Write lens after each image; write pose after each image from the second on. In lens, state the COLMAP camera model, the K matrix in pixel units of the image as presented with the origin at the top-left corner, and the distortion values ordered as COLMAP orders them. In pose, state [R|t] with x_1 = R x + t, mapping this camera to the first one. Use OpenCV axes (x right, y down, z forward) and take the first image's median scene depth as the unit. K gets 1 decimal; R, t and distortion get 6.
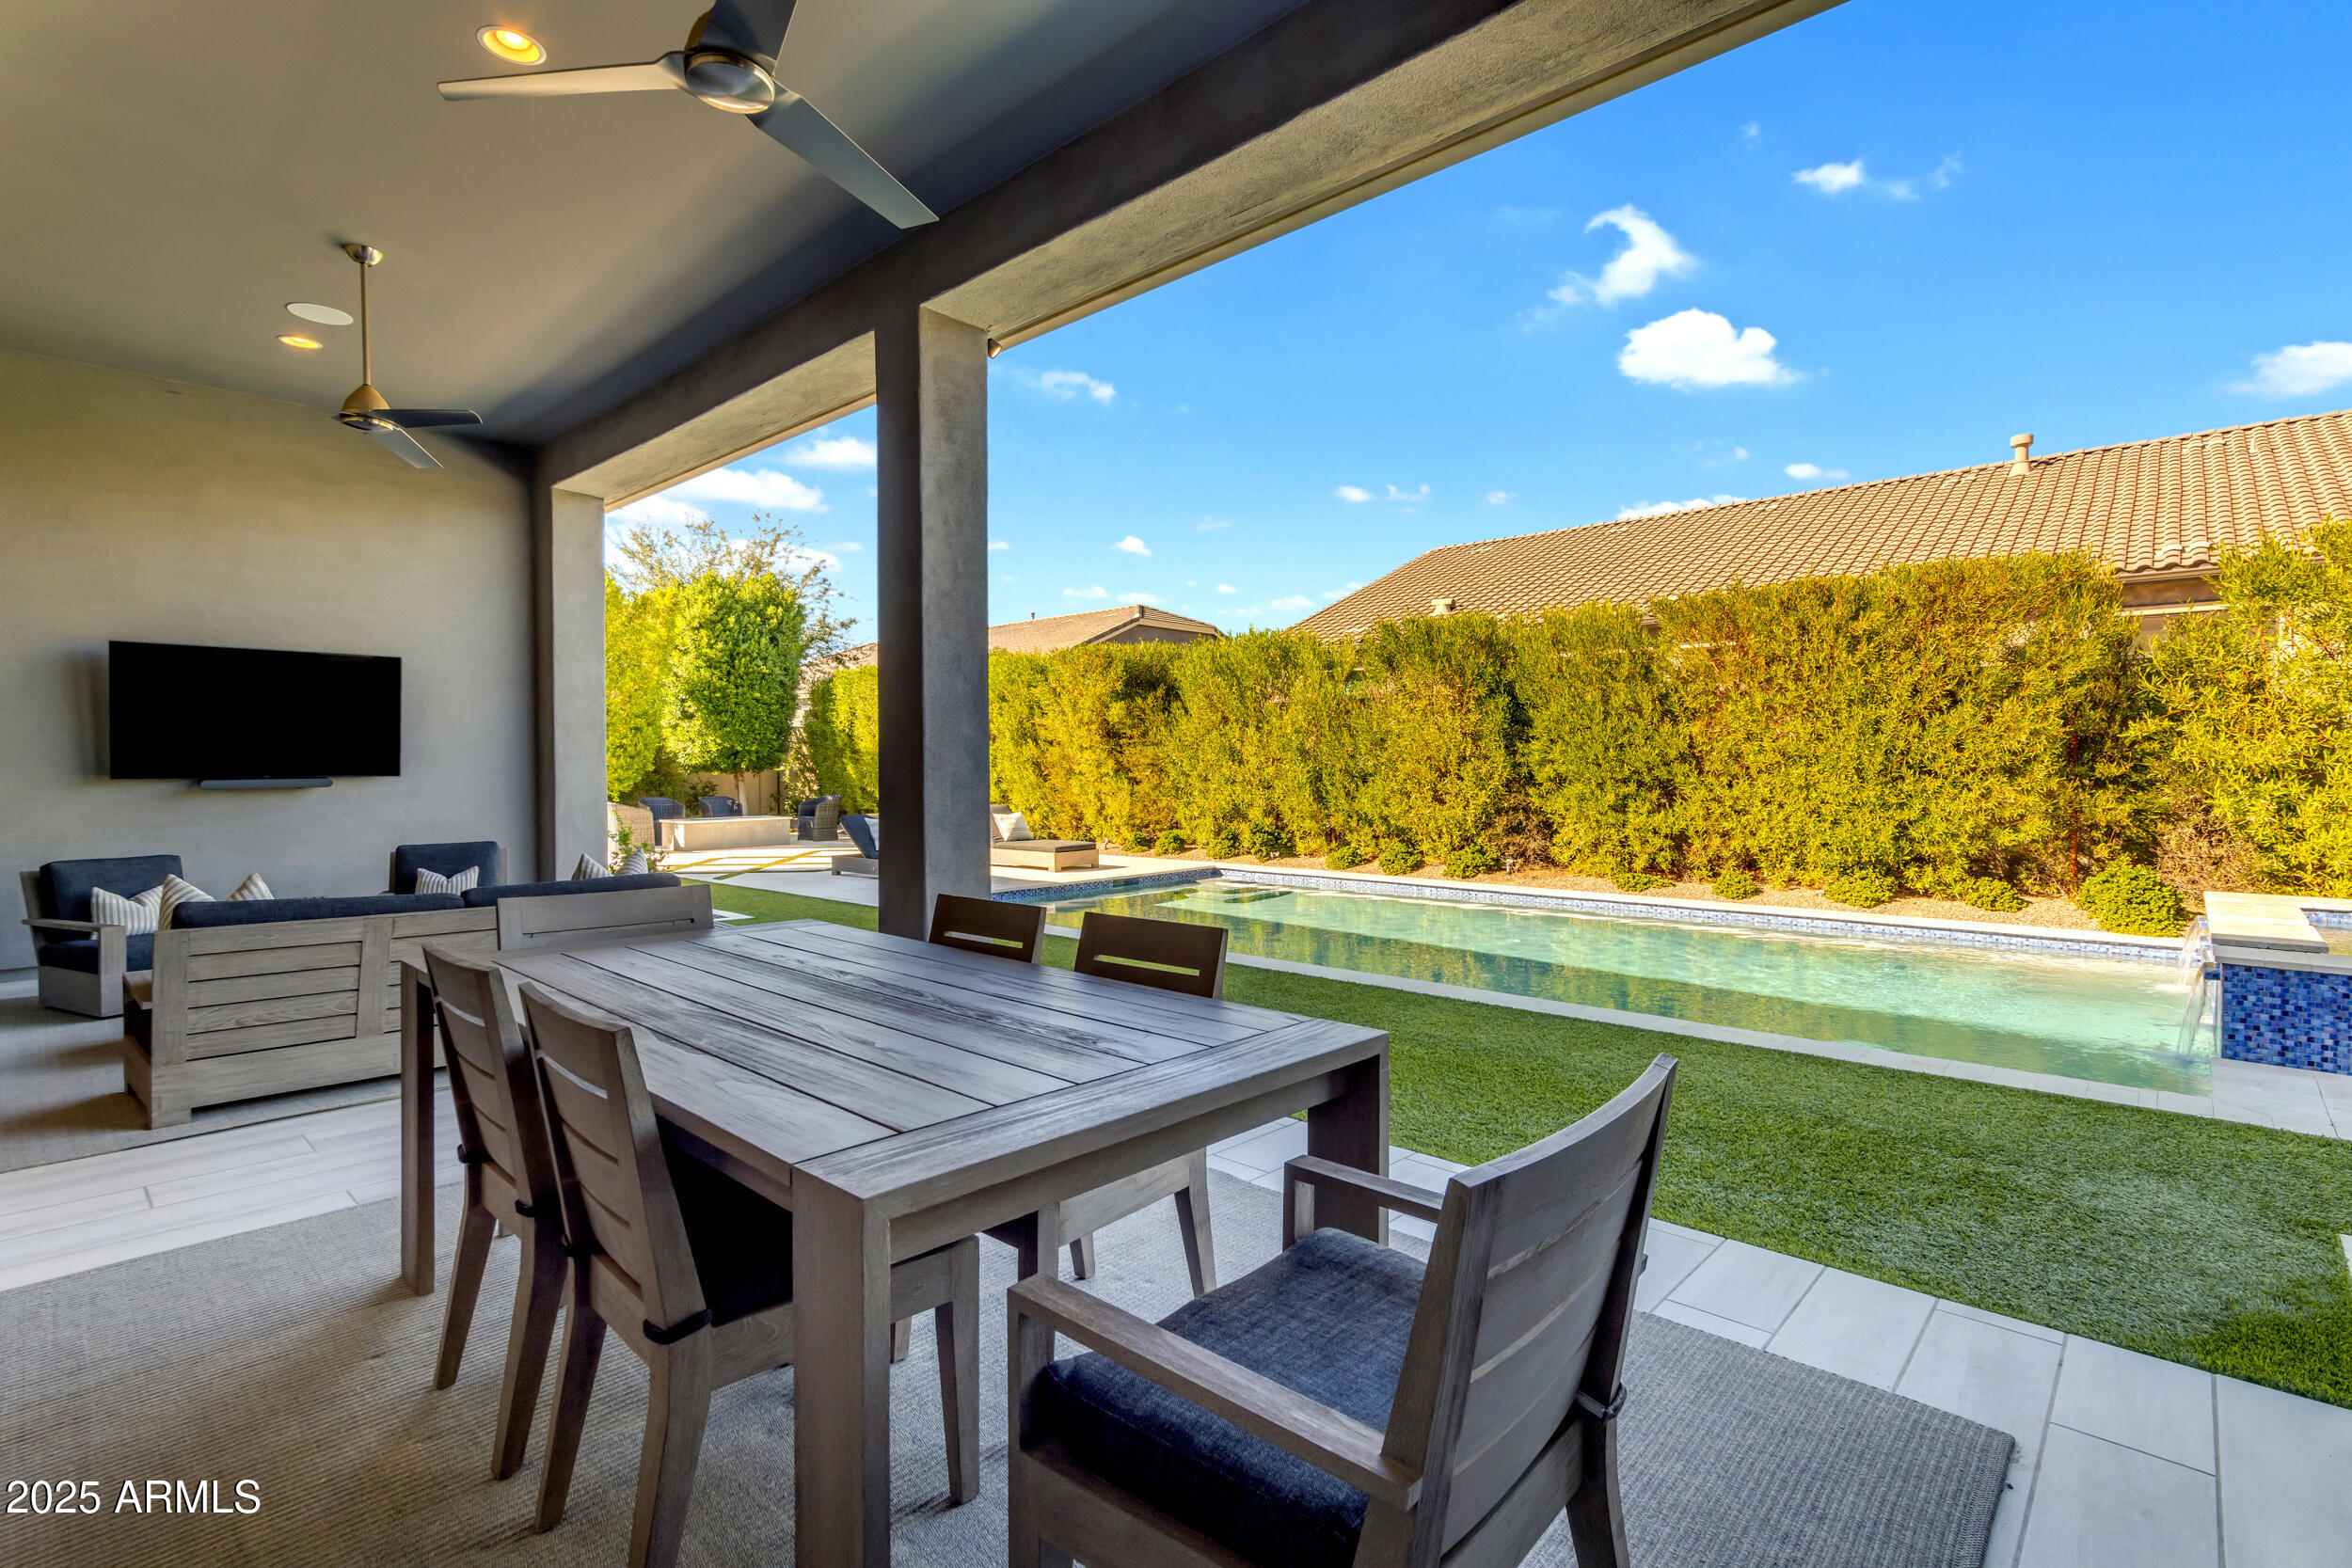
lens RADIAL K [[1091.8, 0, 1161.5], [0, 1091.8, 773.7], [0, 0, 1]] dist [-0.000587, 0.000030]
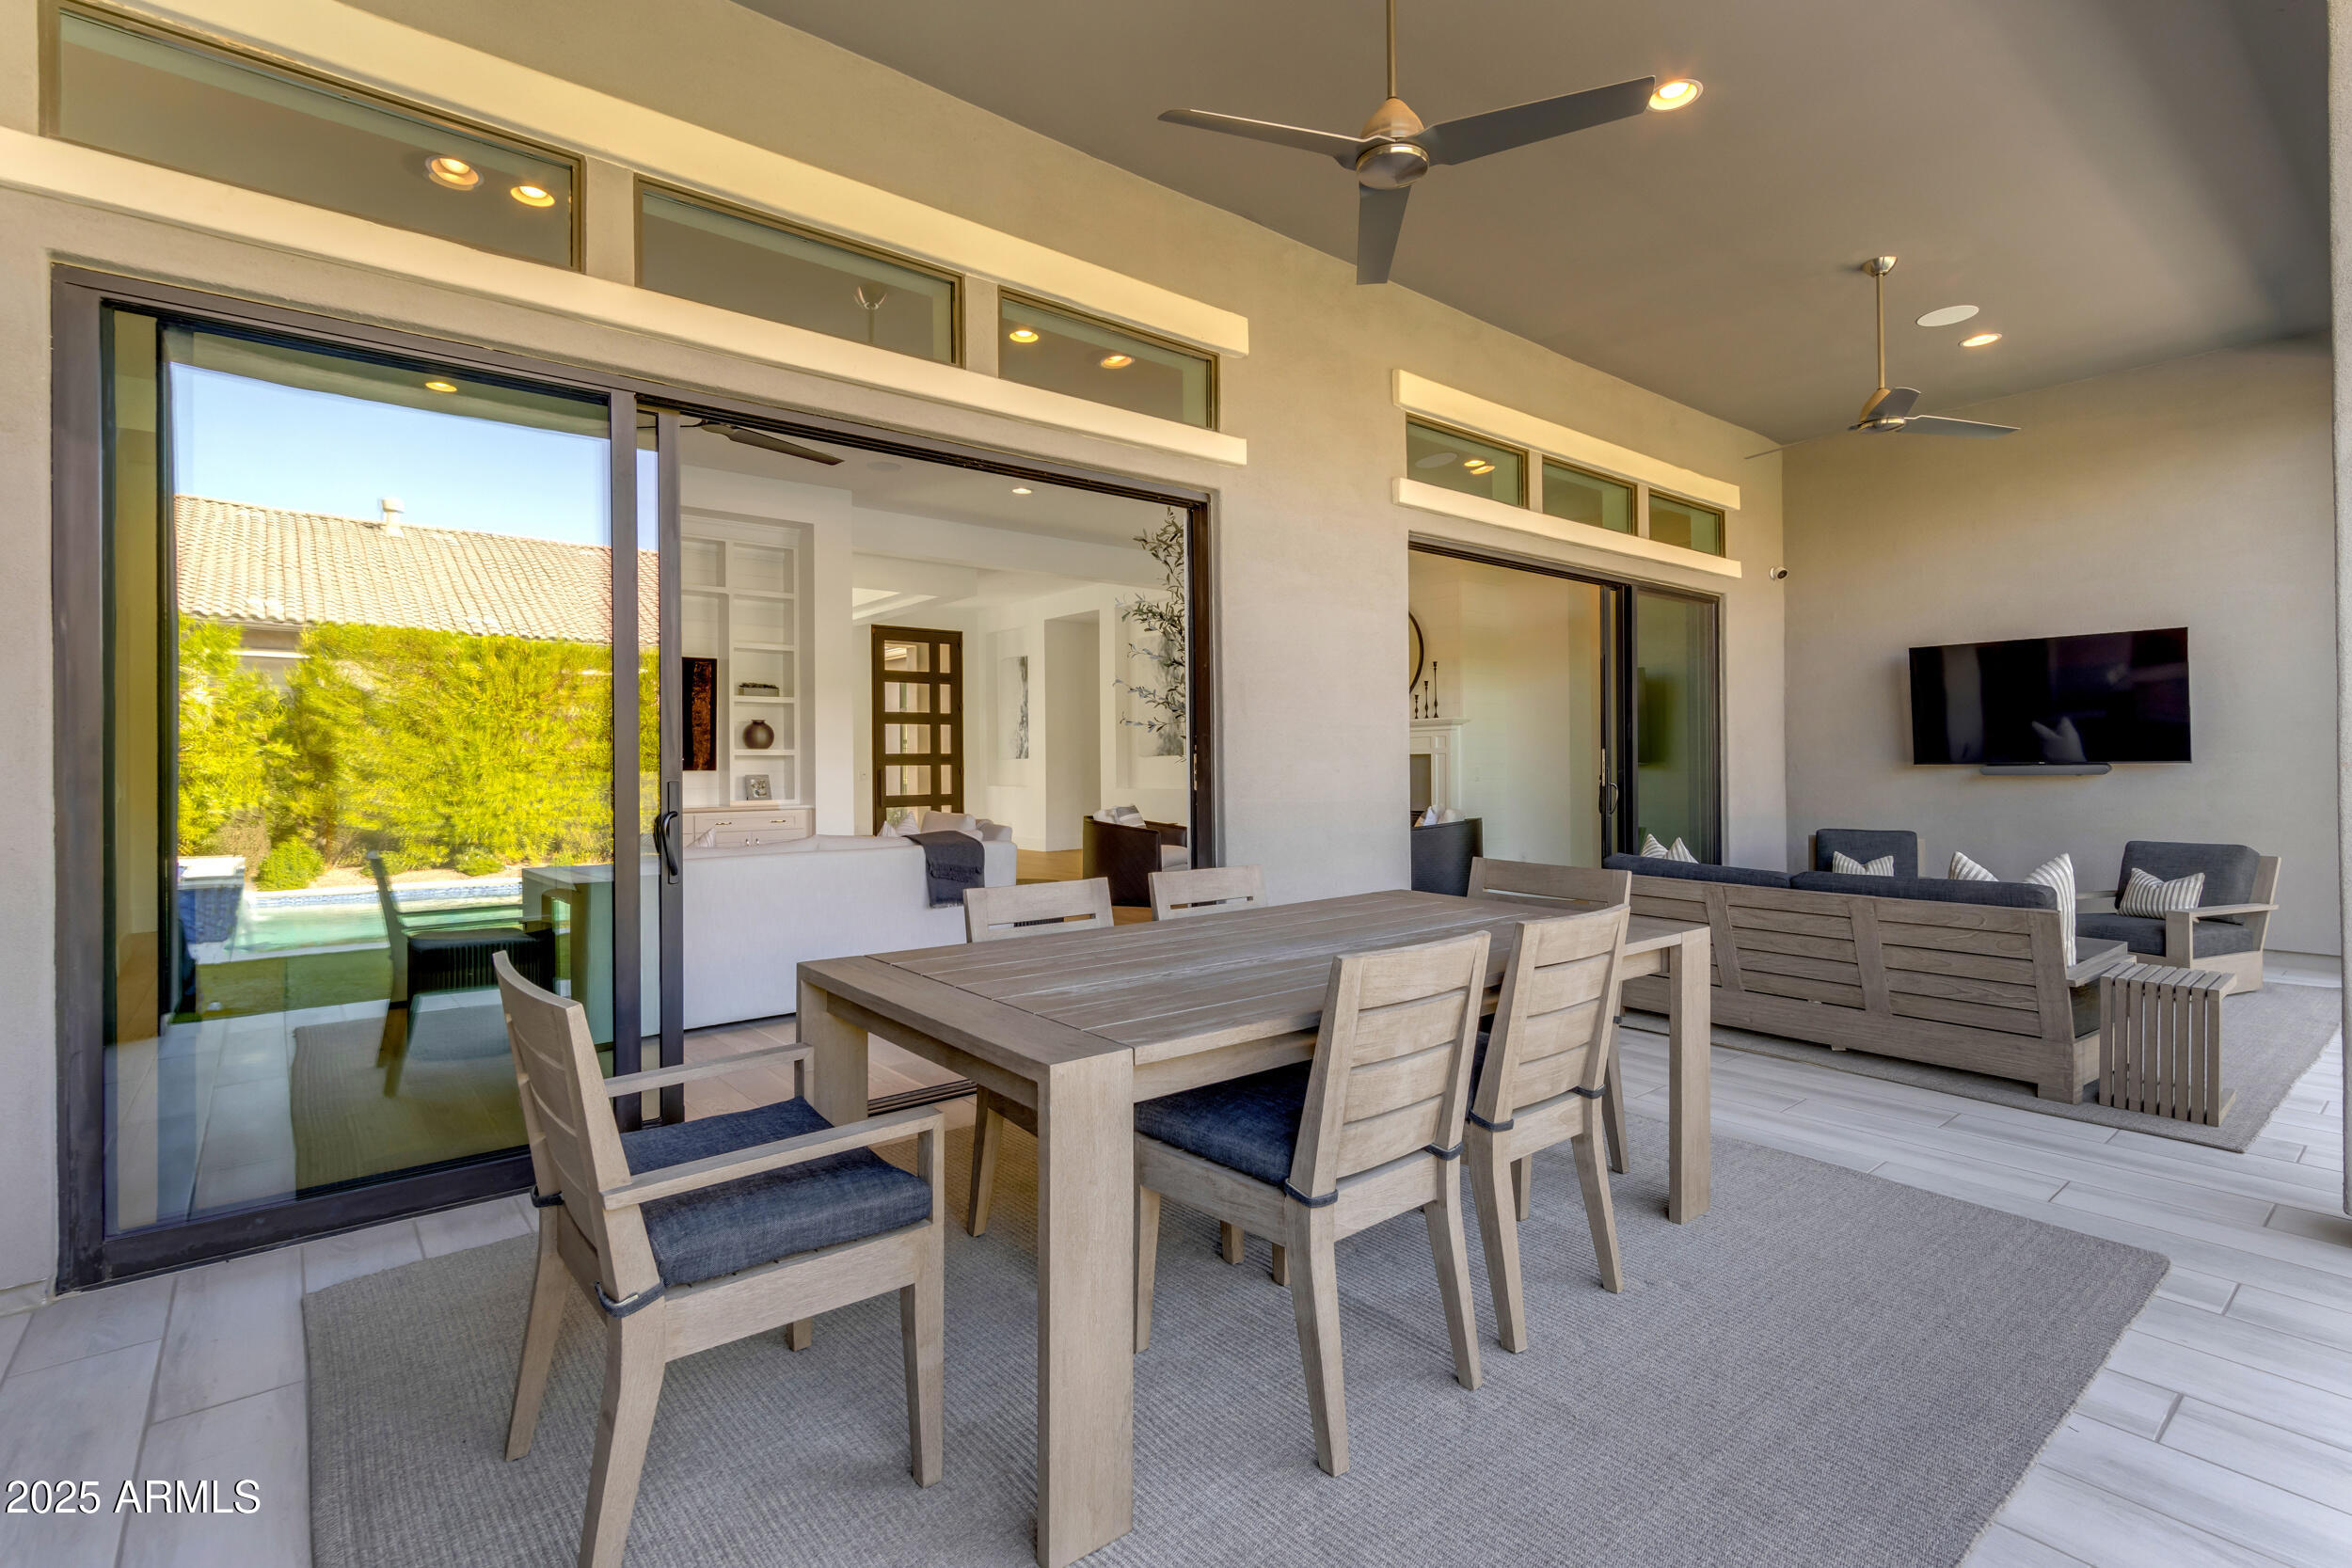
lens RADIAL K [[1091.8, 0, 1175.0], [0, 1091.8, 763.5], [0, 0, 1]] dist [-0.000587, 0.000030]
pose [[-0.121612, 0.004250, -0.992569, 0.098624], [-0.003311, 0.999984, 0.004688, 0.000199], [0.992572, 0.003856, -0.121596, 0.113643]]
